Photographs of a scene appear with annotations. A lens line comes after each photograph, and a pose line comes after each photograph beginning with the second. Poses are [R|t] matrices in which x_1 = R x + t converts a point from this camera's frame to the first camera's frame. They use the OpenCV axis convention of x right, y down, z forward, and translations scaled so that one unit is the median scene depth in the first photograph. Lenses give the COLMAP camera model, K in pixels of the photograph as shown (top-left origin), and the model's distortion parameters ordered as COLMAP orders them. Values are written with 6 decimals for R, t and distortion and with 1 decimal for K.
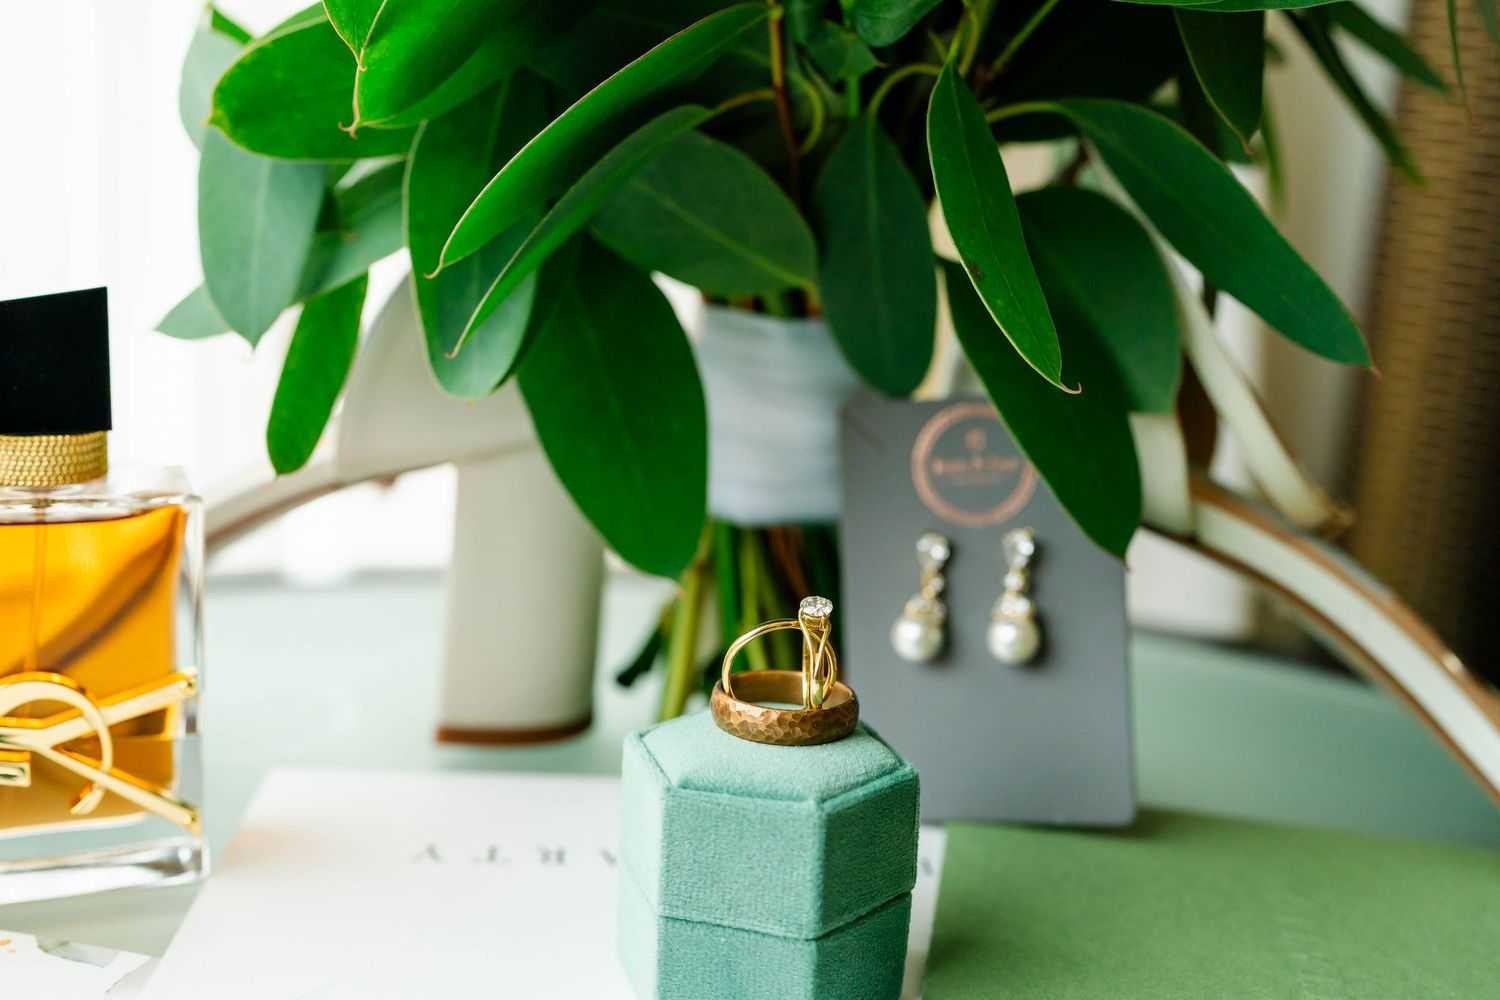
lens RADIAL K [[1717.9, 0, 750.0], [0, 1717.9, 500.0], [0, 0, 1]] dist [-0.021775, -0.011646]
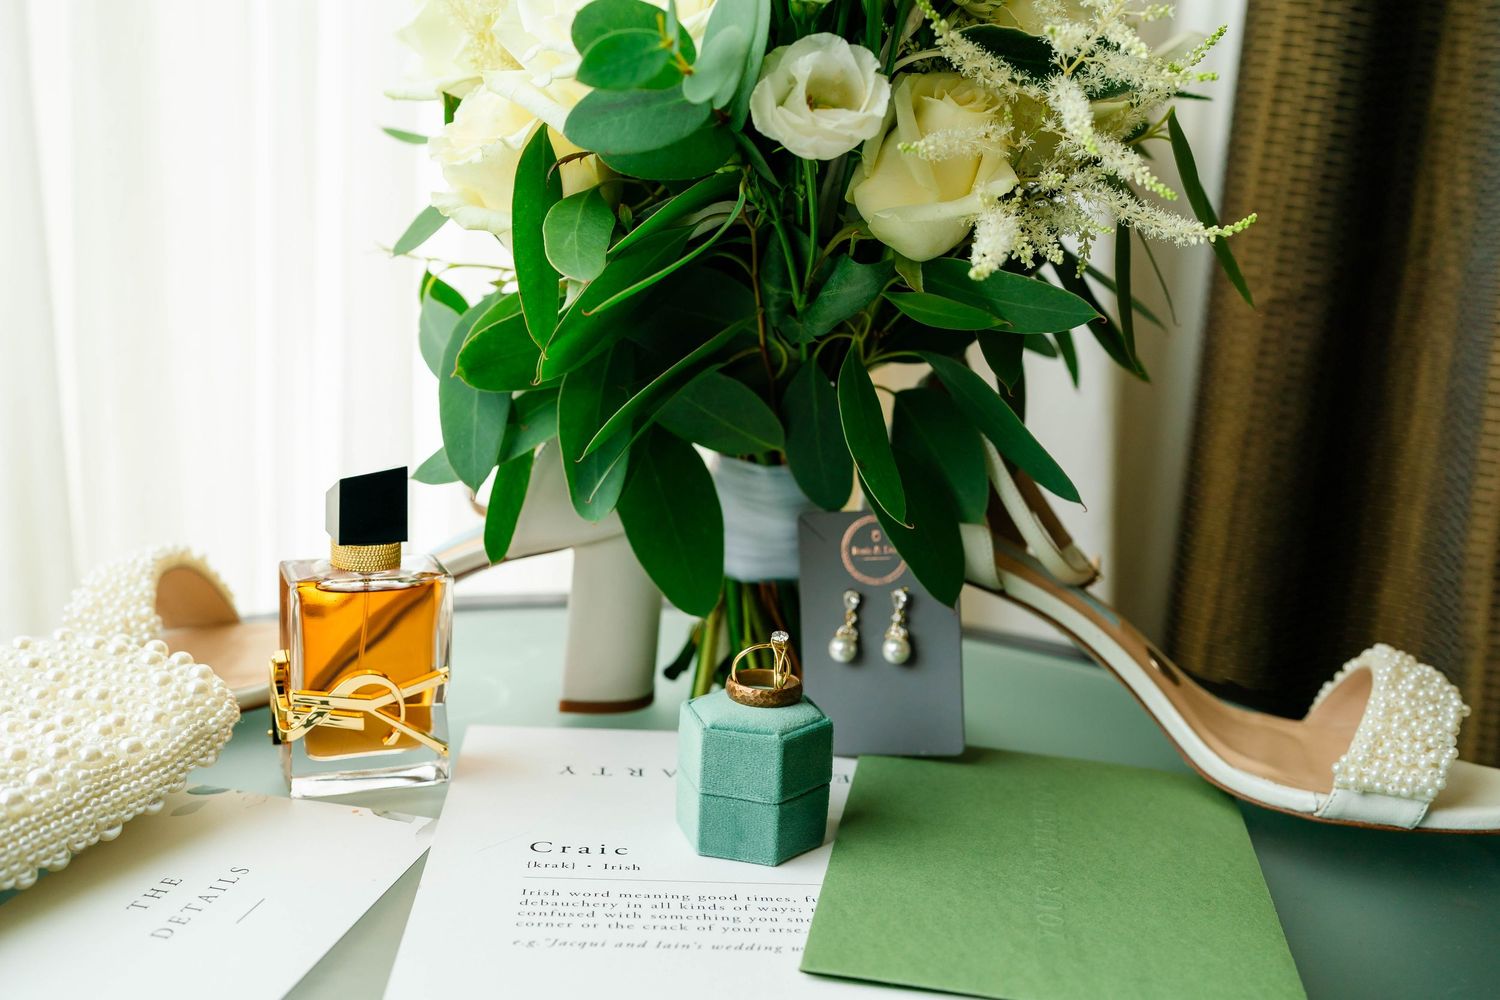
lens RADIAL K [[1556.8, 0, 750.0], [0, 1556.8, 500.0], [0, 0, 1]] dist [-0.008987, -0.043508]
pose [[1.000000, -0.000035, -0.000758, 0.004720], [0.000031, 0.999989, -0.004670, -0.068951], [0.000758, 0.004670, 0.999989, -0.627387]]
